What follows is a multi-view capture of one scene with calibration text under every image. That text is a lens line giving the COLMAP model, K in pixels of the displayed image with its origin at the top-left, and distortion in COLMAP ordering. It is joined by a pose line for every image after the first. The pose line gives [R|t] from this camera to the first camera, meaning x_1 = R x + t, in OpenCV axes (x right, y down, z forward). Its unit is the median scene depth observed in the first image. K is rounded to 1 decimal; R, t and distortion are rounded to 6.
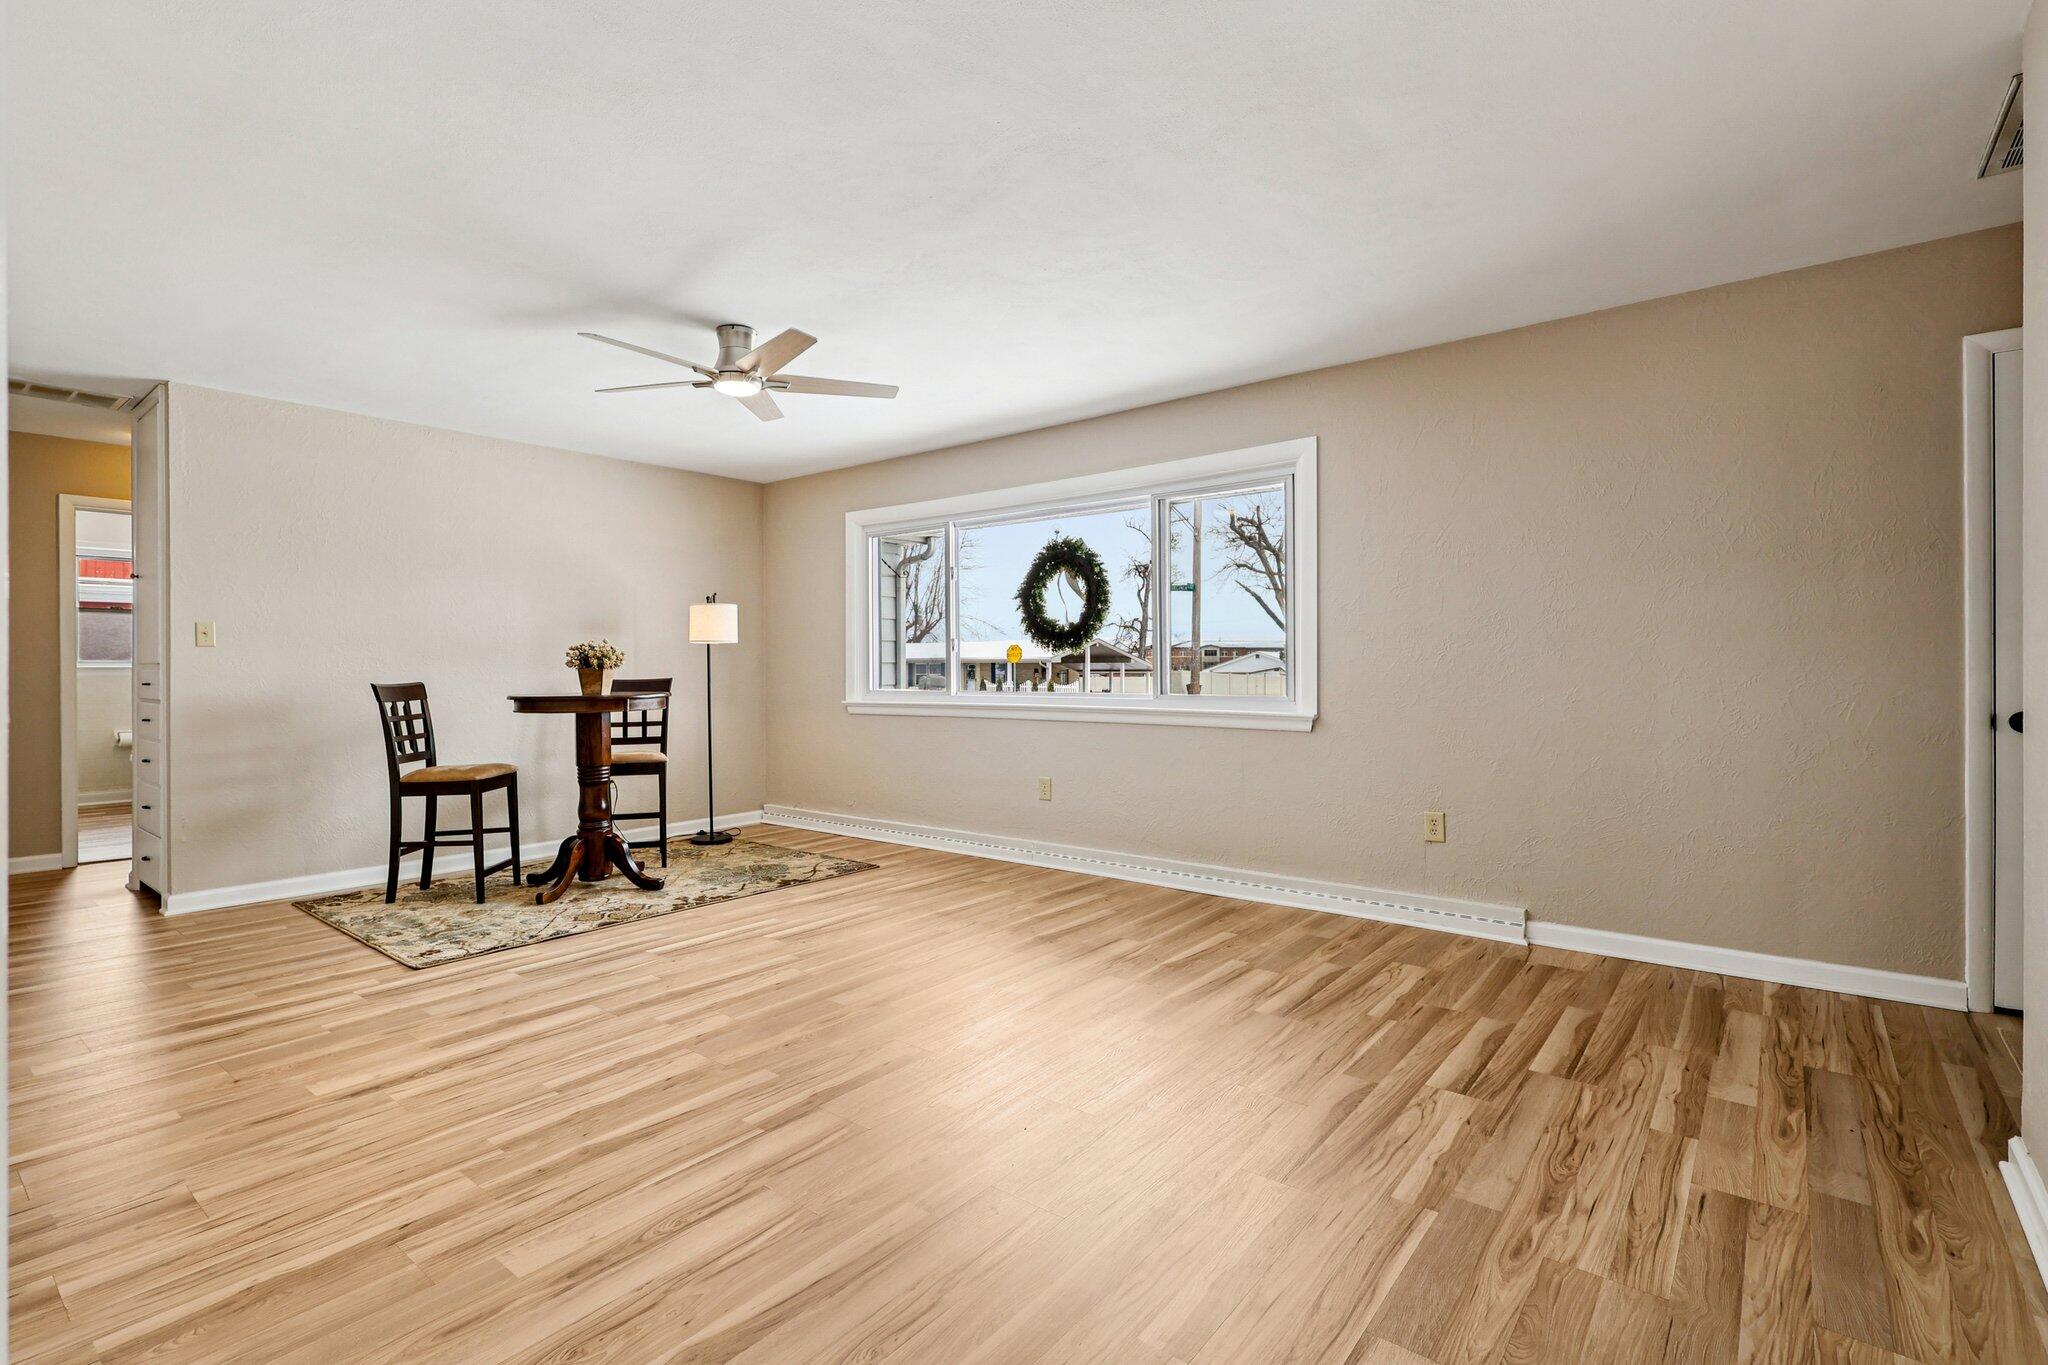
lens RADIAL K [[954.1, 0, 1019.2], [0, 954.1, 666.8], [0, 0, 1]] dist [-0.000145, 0.000165]
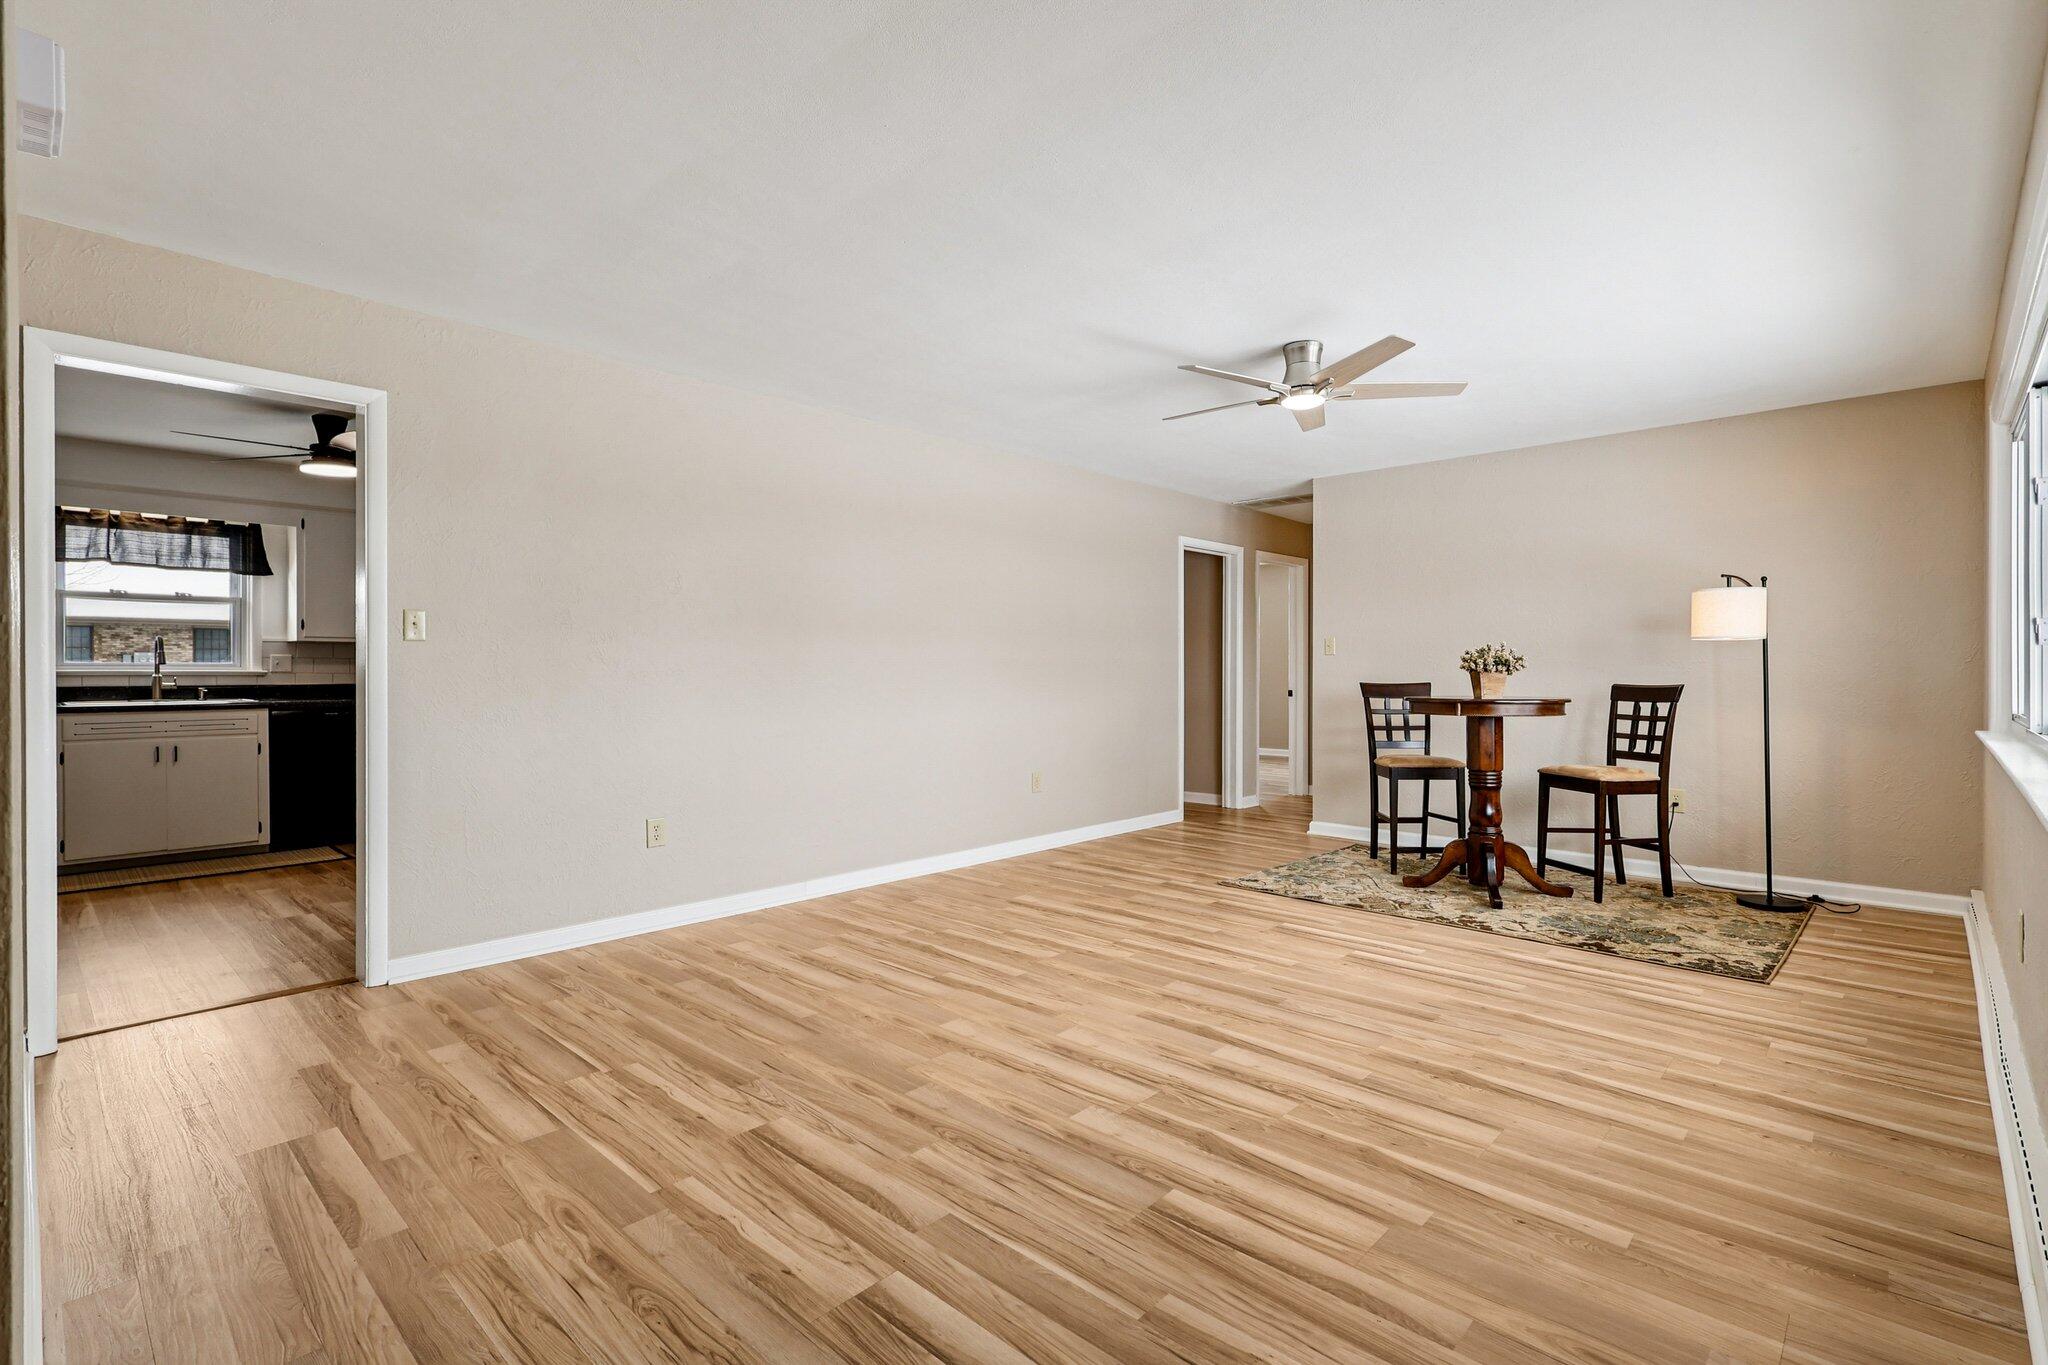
lens RADIAL K [[954.1, 0, 1017.8], [0, 954.1, 674.9], [0, 0, 1]] dist [-0.000145, 0.000165]
pose [[-0.081379, 0.010817, -0.996624, 0.942325], [-0.001381, 0.999939, 0.010965, -0.009274], [0.996682, 0.002268, -0.081360, 0.966271]]
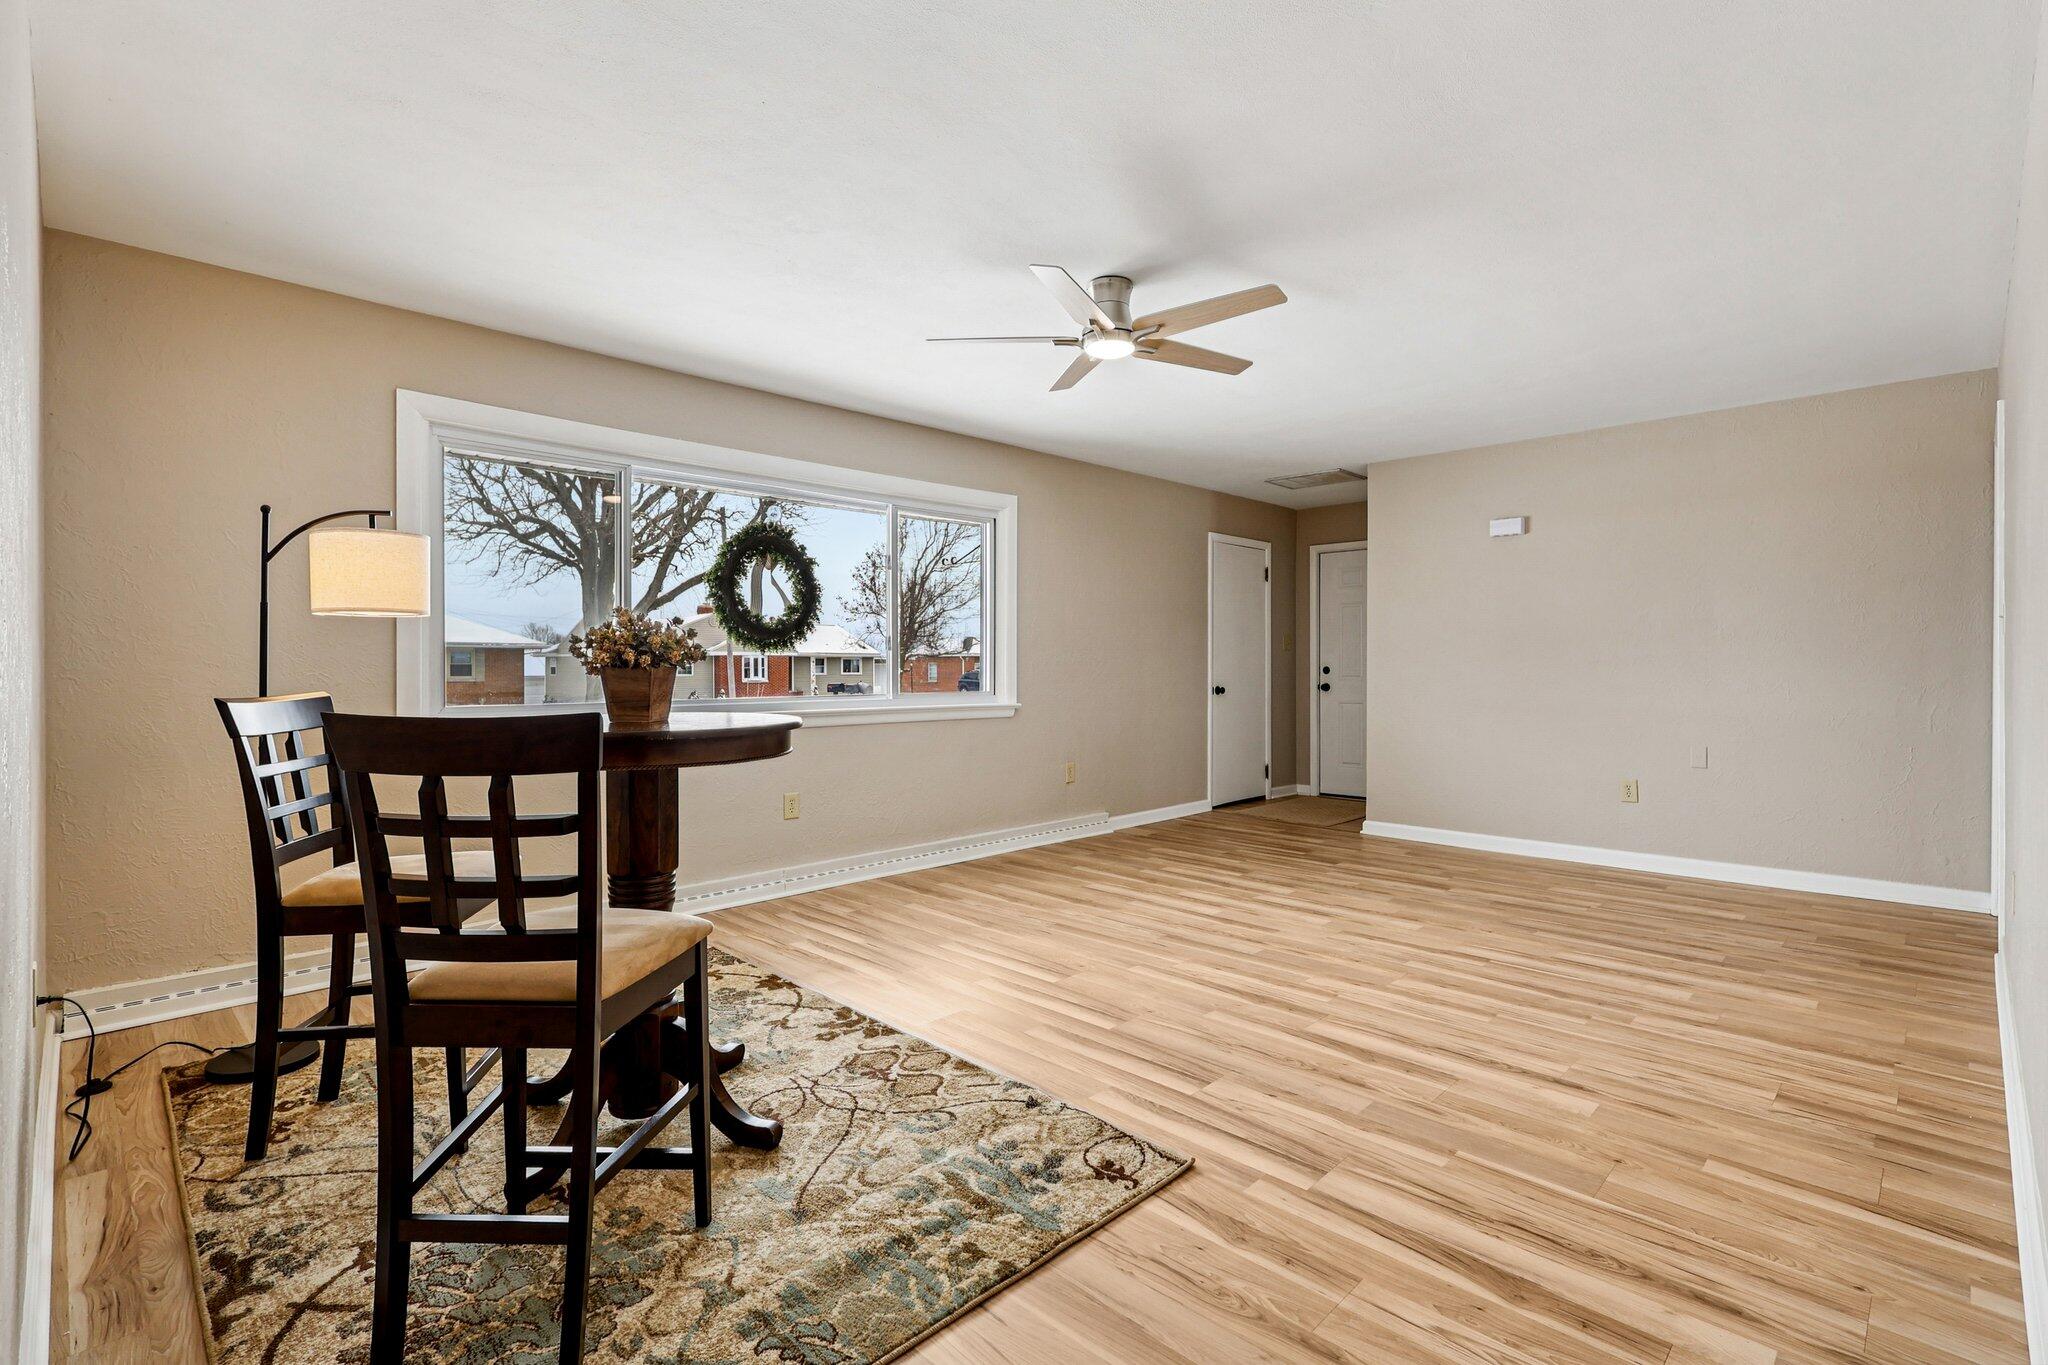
lens RADIAL K [[954.1, 0, 1019.1], [0, 954.1, 677.8], [0, 0, 1]] dist [-0.000145, 0.000165]
pose [[0.101990, -0.003507, 0.994779, -1.463175], [0.002687, 0.999991, 0.003250, 0.010979], [-0.994782, 0.002342, 0.101999, 1.236942]]
